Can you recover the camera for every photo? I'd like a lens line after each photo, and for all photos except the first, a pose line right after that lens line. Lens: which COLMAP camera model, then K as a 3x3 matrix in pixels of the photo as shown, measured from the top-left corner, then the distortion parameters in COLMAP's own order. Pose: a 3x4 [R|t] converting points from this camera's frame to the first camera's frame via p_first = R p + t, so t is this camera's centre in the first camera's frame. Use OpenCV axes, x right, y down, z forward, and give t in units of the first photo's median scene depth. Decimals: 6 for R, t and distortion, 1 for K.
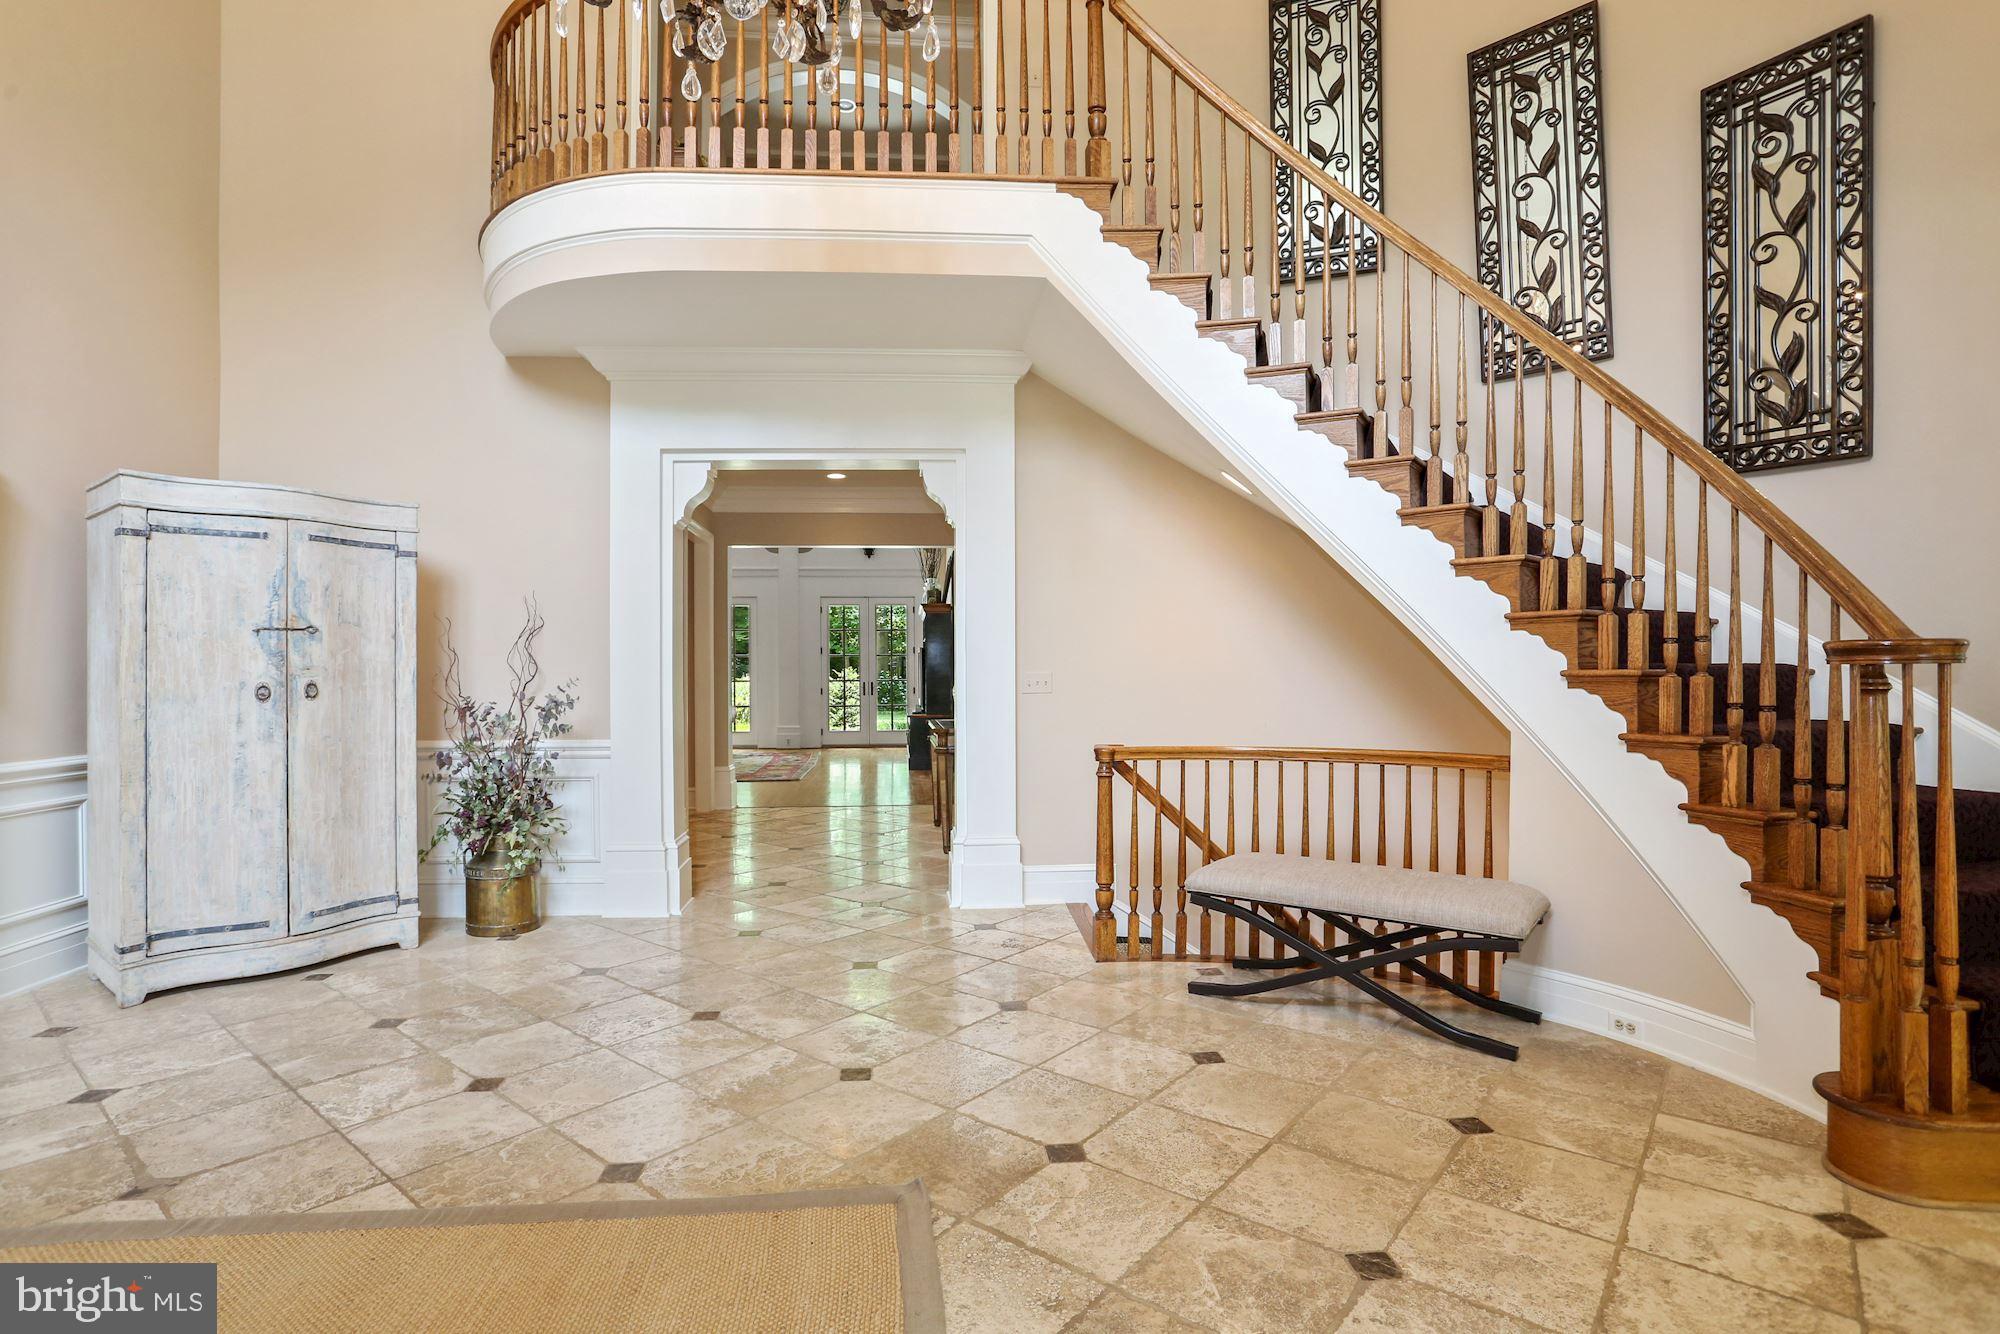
lens RADIAL K [[980.4, 0, 975.8], [0, 980.4, 666.1], [0, 0, 1]] dist [-0.064007, 0.027367]
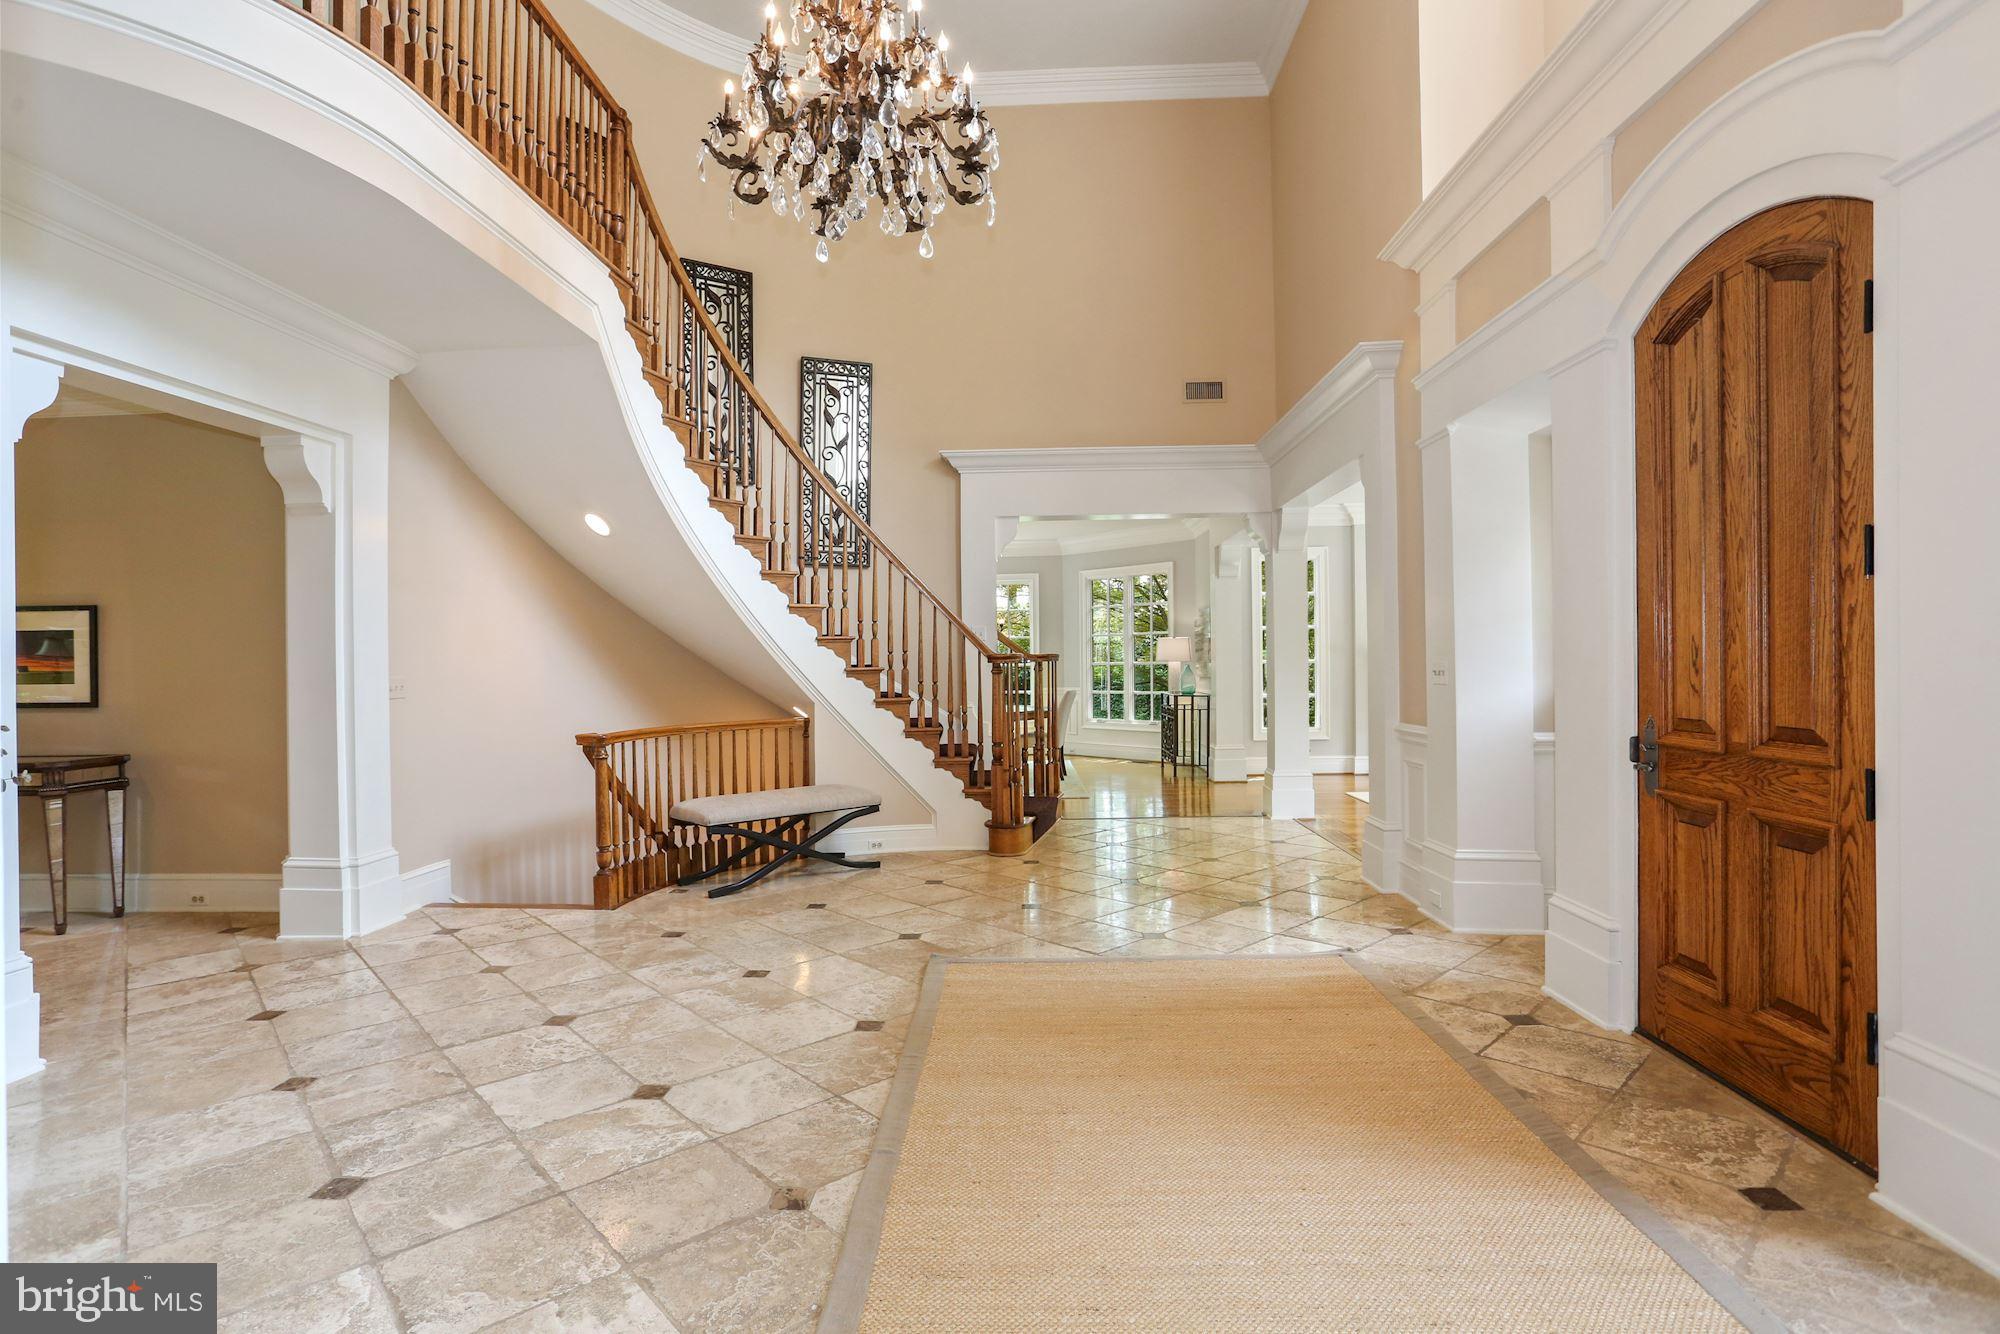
lens RADIAL K [[980.4, 0, 975.8], [0, 980.4, 666.1], [0, 0, 1]] dist [-0.064007, 0.027367]
pose [[0.149692, -0.002391, 0.988730, -1.185096], [0.009965, 0.999950, 0.000909, 0.000578], [-0.988682, 0.009717, 0.149708, 0.423821]]
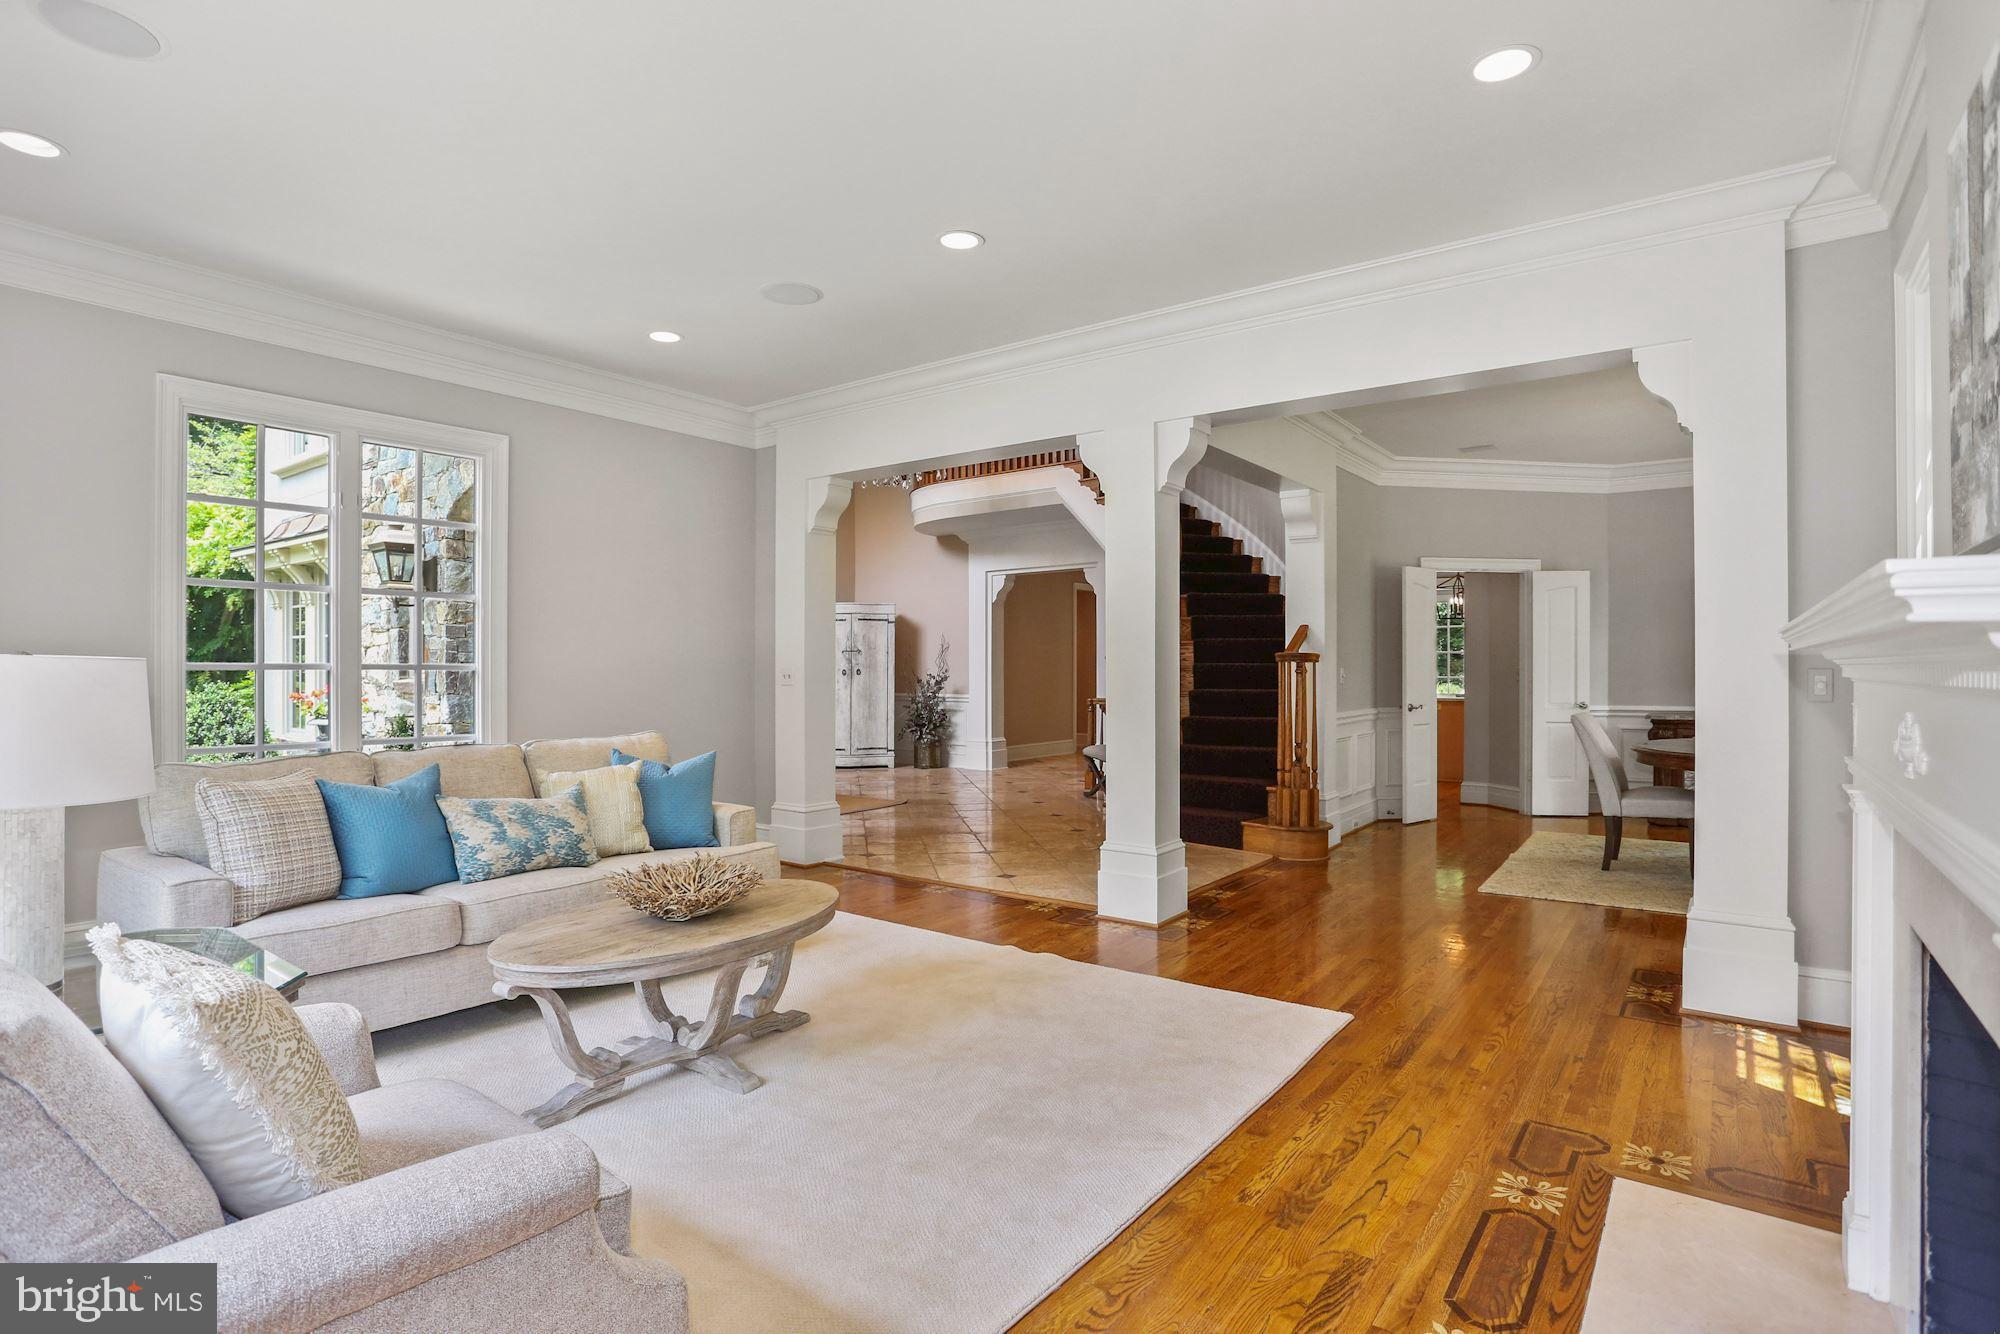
lens RADIAL K [[980.4, 0, 975.8], [0, 980.4, 666.1], [0, 0, 1]] dist [-0.064007, 0.027367]
pose [[0.730073, 0.003820, -0.683359, 1.878874], [-0.005024, 0.999987, 0.000222, 0.006154], [0.683351, 0.003271, 0.730083, -1.091391]]
